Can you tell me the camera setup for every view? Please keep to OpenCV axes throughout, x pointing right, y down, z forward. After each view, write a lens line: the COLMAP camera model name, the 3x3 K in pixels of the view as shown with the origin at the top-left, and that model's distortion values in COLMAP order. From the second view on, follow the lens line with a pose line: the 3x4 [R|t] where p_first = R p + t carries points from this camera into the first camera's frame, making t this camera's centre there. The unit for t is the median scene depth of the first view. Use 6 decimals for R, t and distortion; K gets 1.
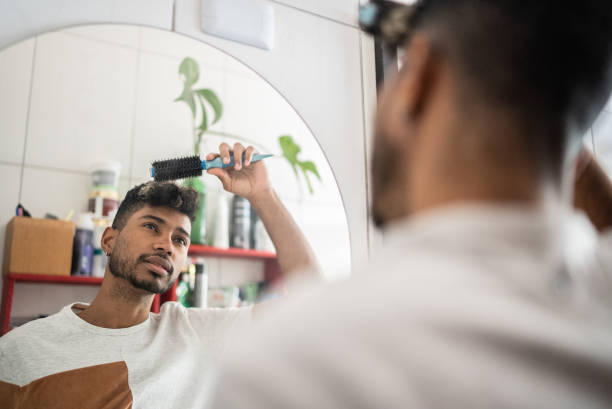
lens RADIAL K [[596.2, 0, 306.0], [0, 596.2, 204.5], [0, 0, 1]] dist [-0.075445, 0.100546]
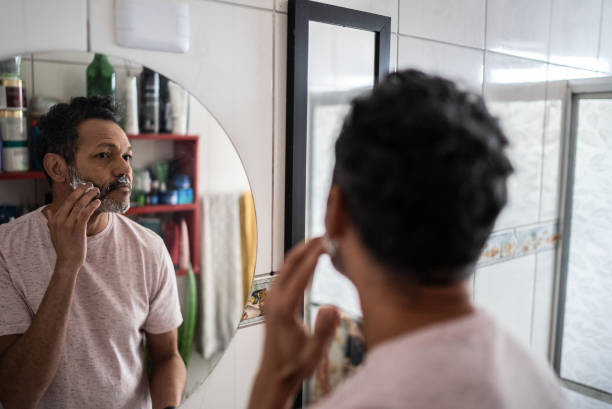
lens RADIAL K [[596.2, 0, 306.0], [0, 596.2, 204.5], [0, 0, 1]] dist [-0.075445, 0.100546]
pose [[0.987695, 0.005106, 0.156307, -0.006613], [-0.056452, 0.943722, 0.325887, -0.192234], [-0.145846, -0.330701, 0.932398, -0.041538]]
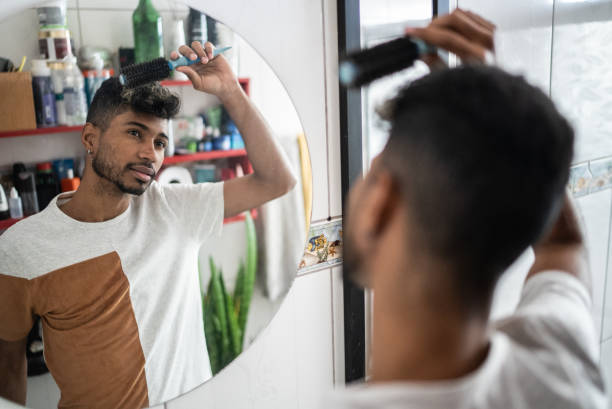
lens RADIAL K [[596.2, 0, 306.0], [0, 596.2, 204.5], [0, 0, 1]] dist [-0.075445, 0.100546]
pose [[0.997405, -0.042064, 0.058425, -0.001410], [0.013658, 0.907368, 0.420115, -0.182217], [-0.070685, -0.418227, 0.905588, -0.009863]]
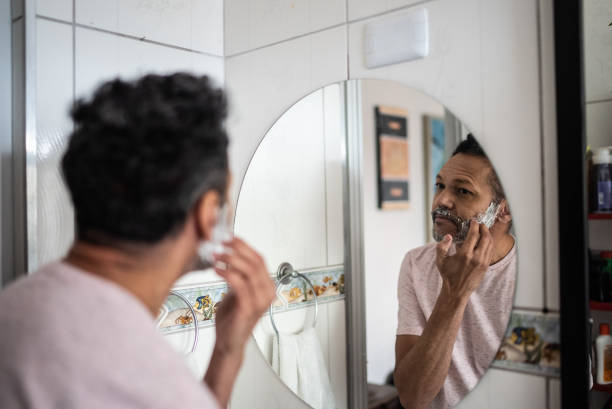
lens RADIAL K [[596.2, 0, 306.0], [0, 596.2, 204.5], [0, 0, 1]] dist [-0.075445, 0.100546]
pose [[0.299584, -0.007426, -0.954041, 0.454372], [0.214162, 0.974974, 0.059661, -0.063176], [0.929723, -0.222193, 0.293677, 0.239848]]
